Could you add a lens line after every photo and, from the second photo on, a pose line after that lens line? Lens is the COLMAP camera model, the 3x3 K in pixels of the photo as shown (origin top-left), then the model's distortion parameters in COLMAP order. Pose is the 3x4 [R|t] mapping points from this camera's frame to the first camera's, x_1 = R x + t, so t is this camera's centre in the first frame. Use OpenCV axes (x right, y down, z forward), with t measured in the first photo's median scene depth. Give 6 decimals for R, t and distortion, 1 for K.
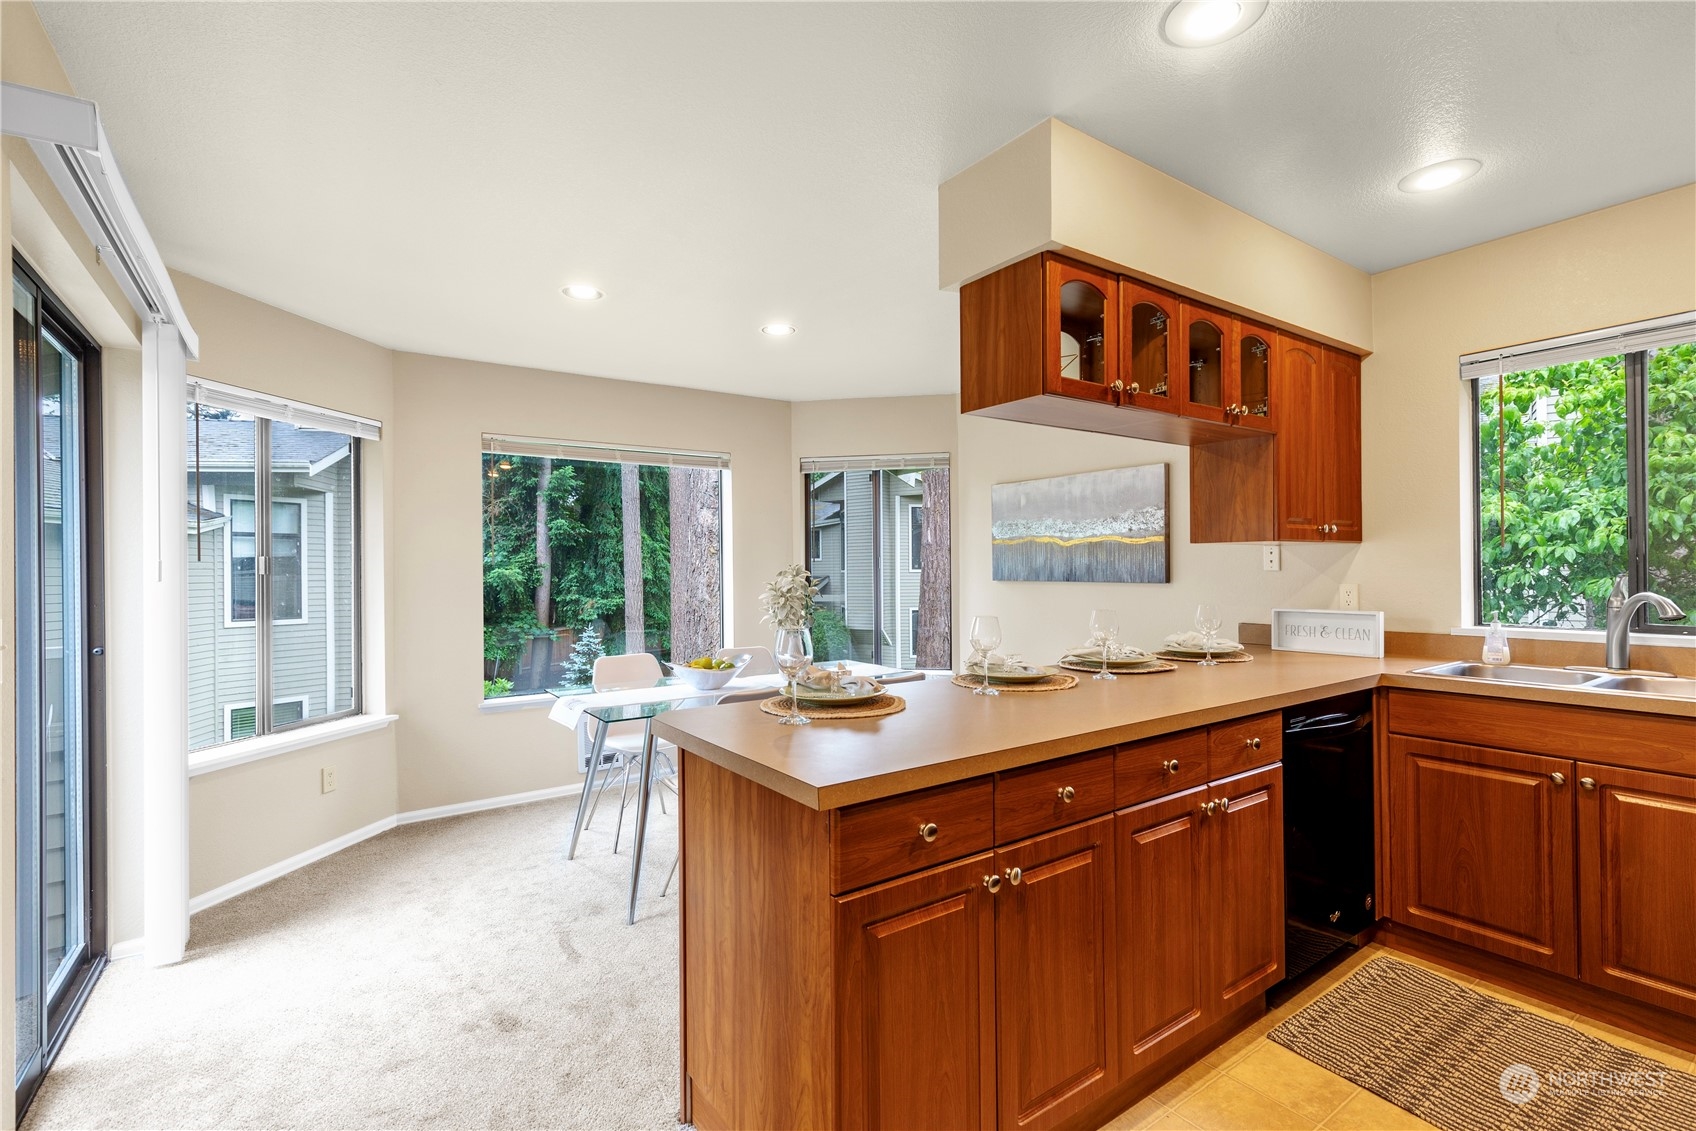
lens RADIAL K [[773.4, 0, 848.4], [0, 773.4, 550.1], [0, 0, 1]] dist [-0.001130, -0.000457]
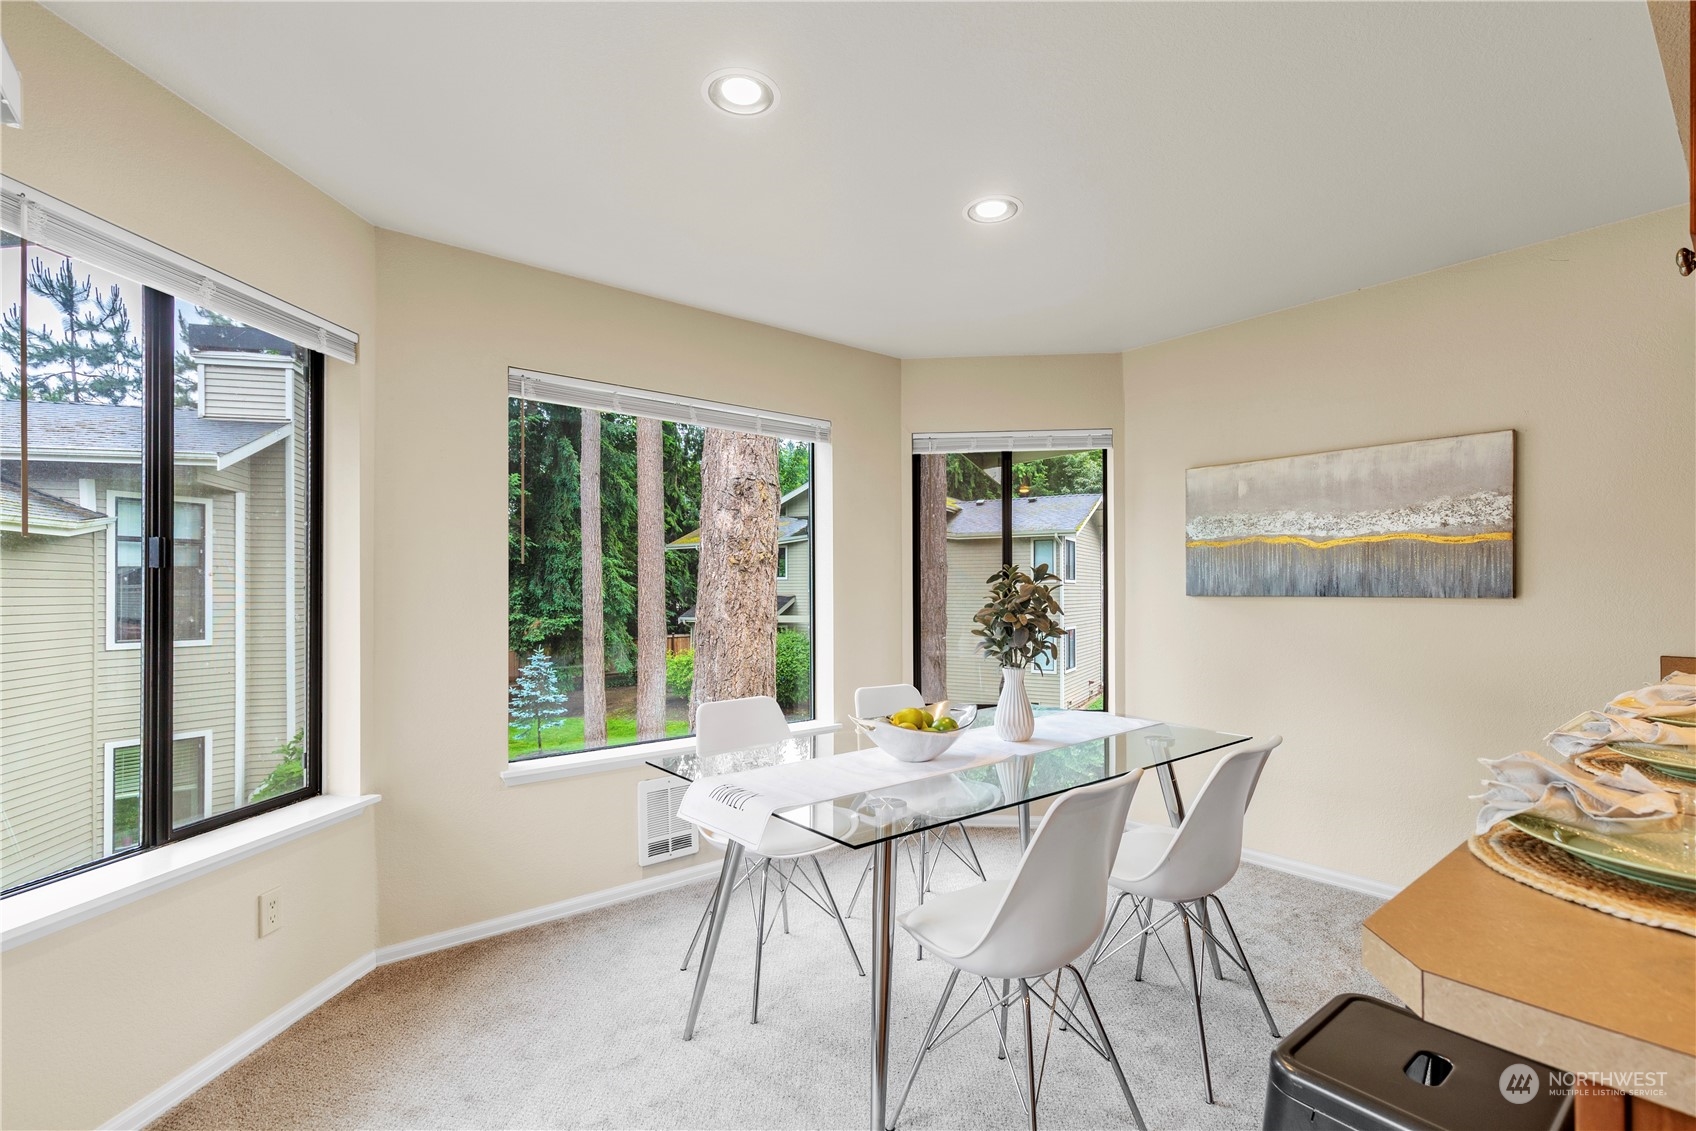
lens RADIAL K [[790.4, 0, 859.7], [0, 790.4, 572.2], [0, 0, 1]] dist [0.002130, 0.001309]
pose [[0.996945, 0.010594, 0.077389, -0.204019], [-0.010747, 0.999941, 0.001559, 0.019922], [-0.077368, -0.002386, 0.997000, 0.269497]]
